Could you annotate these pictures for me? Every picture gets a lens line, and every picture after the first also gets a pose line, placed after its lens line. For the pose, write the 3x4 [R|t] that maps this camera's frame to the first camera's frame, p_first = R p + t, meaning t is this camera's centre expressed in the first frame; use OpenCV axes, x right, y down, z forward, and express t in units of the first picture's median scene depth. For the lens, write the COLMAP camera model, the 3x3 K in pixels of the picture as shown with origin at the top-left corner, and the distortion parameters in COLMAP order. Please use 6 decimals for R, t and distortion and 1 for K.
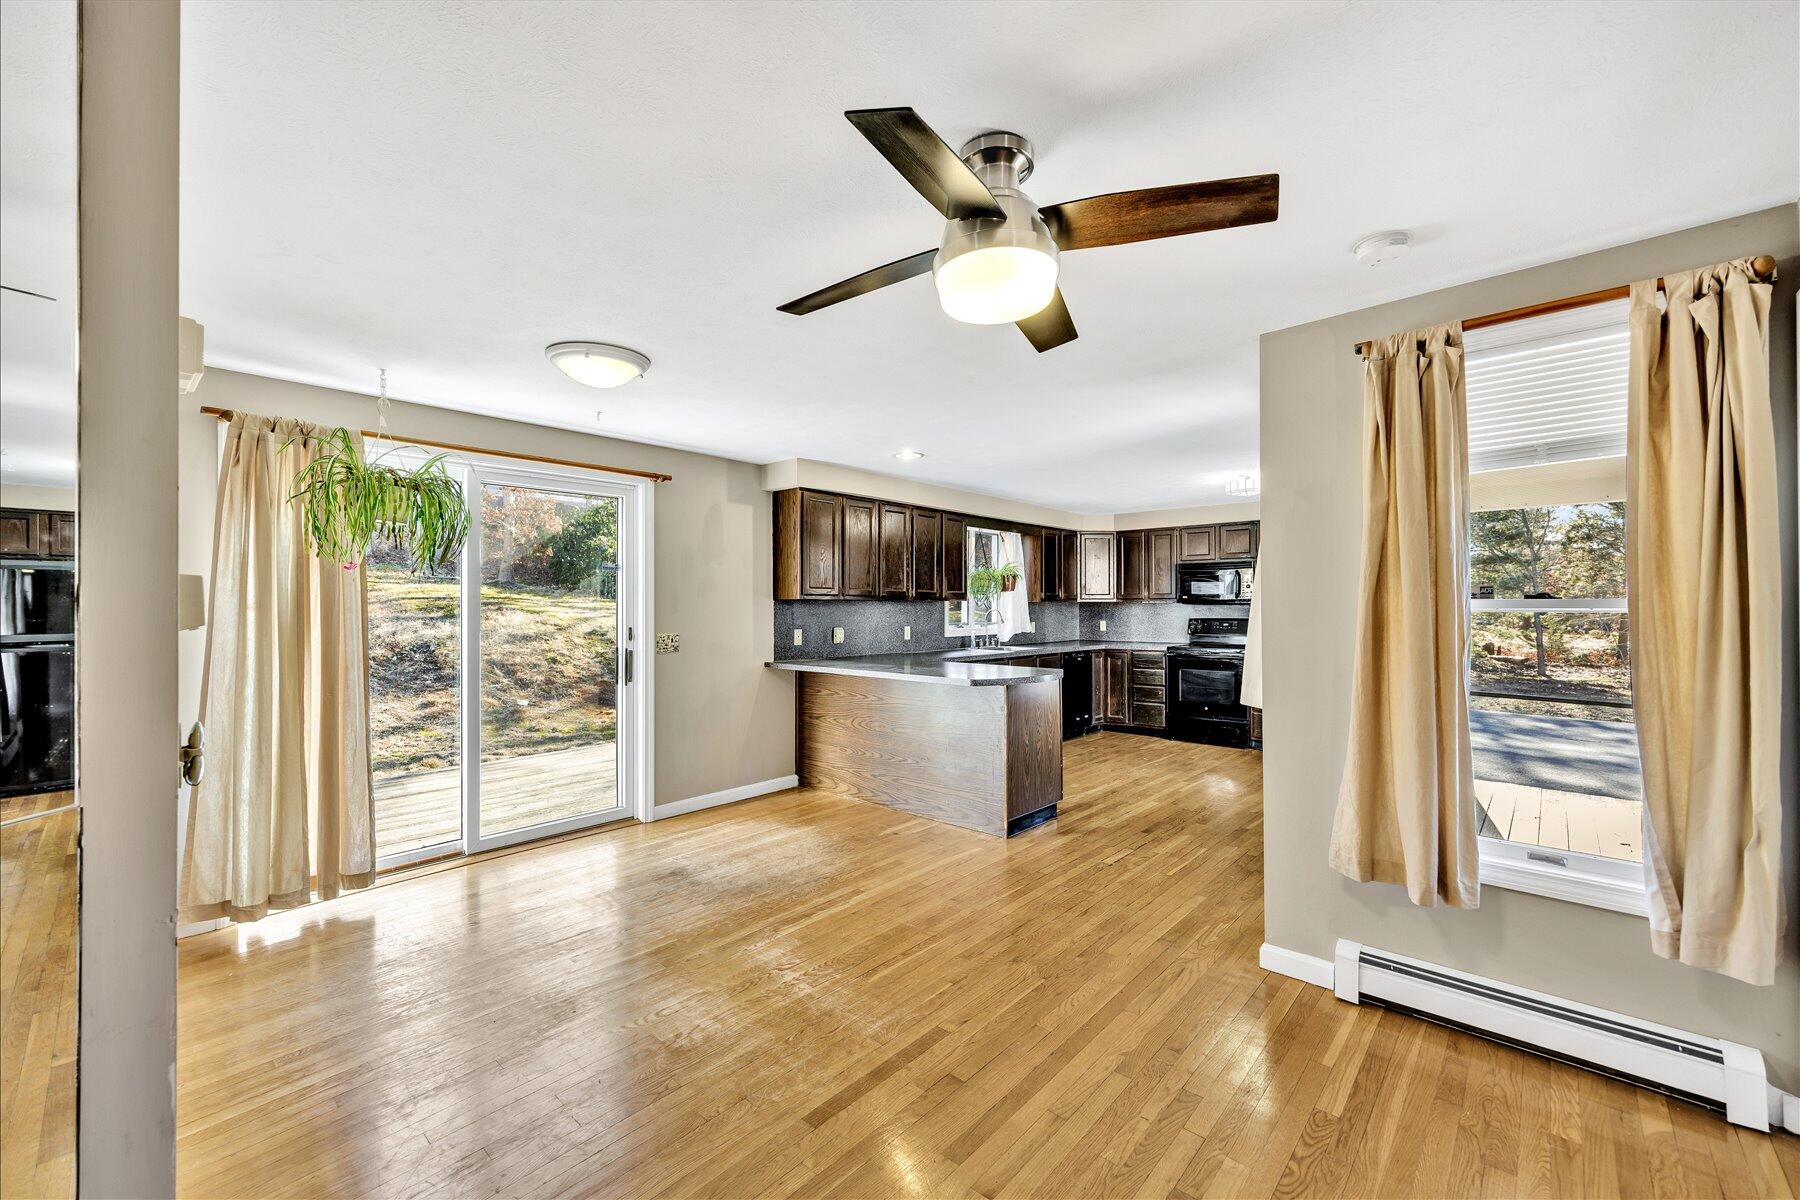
lens RADIAL K [[723.3, 0, 872.1], [0, 723.3, 606.0], [0, 0, 1]] dist [0.006188, 0.000966]
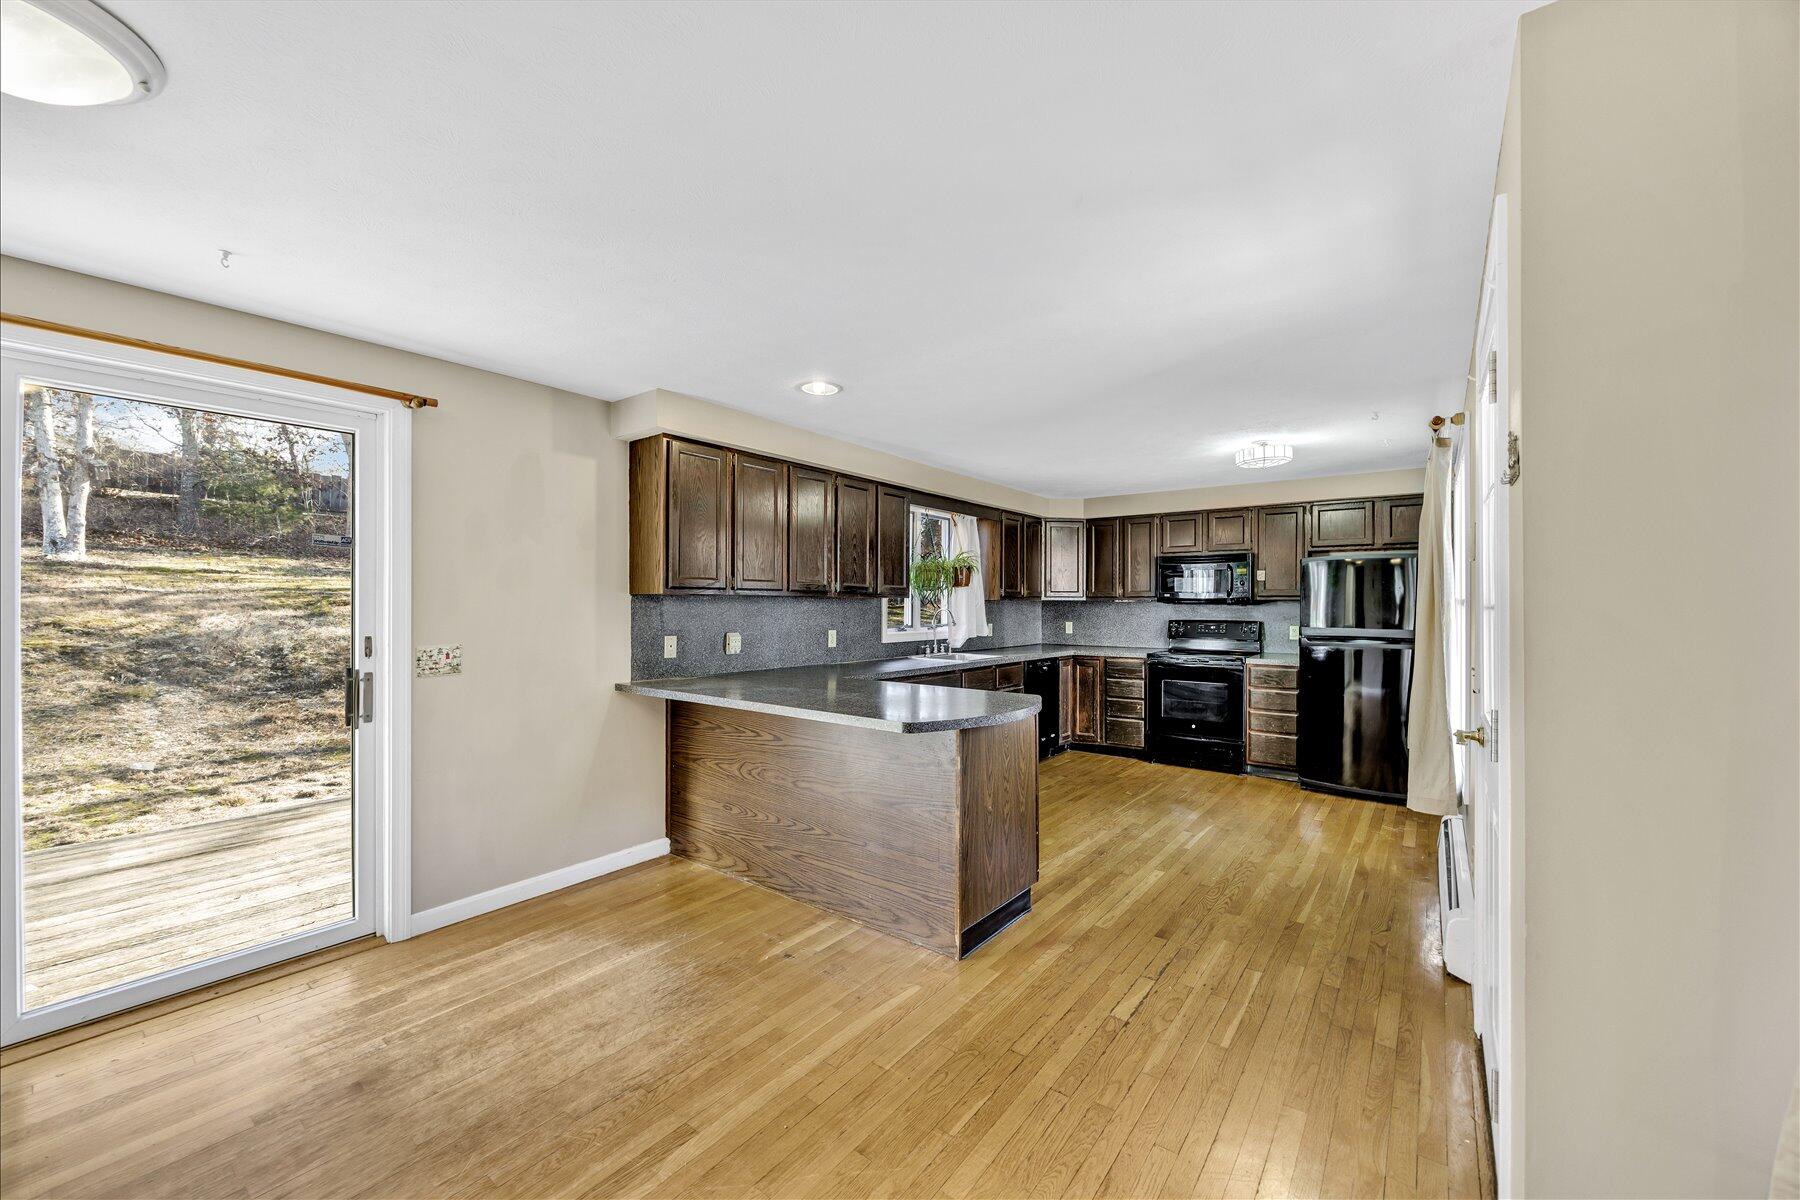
lens RADIAL K [[696.8, 0, 889.3], [0, 696.8, 604.6], [0, 0, 1]] dist [0.001170, -0.000184]
pose [[0.996478, 0.003520, 0.083777, 0.058191], [-0.003469, 0.999994, -0.000755, 0.001551], [-0.083779, 0.000462, 0.996484, 0.312120]]
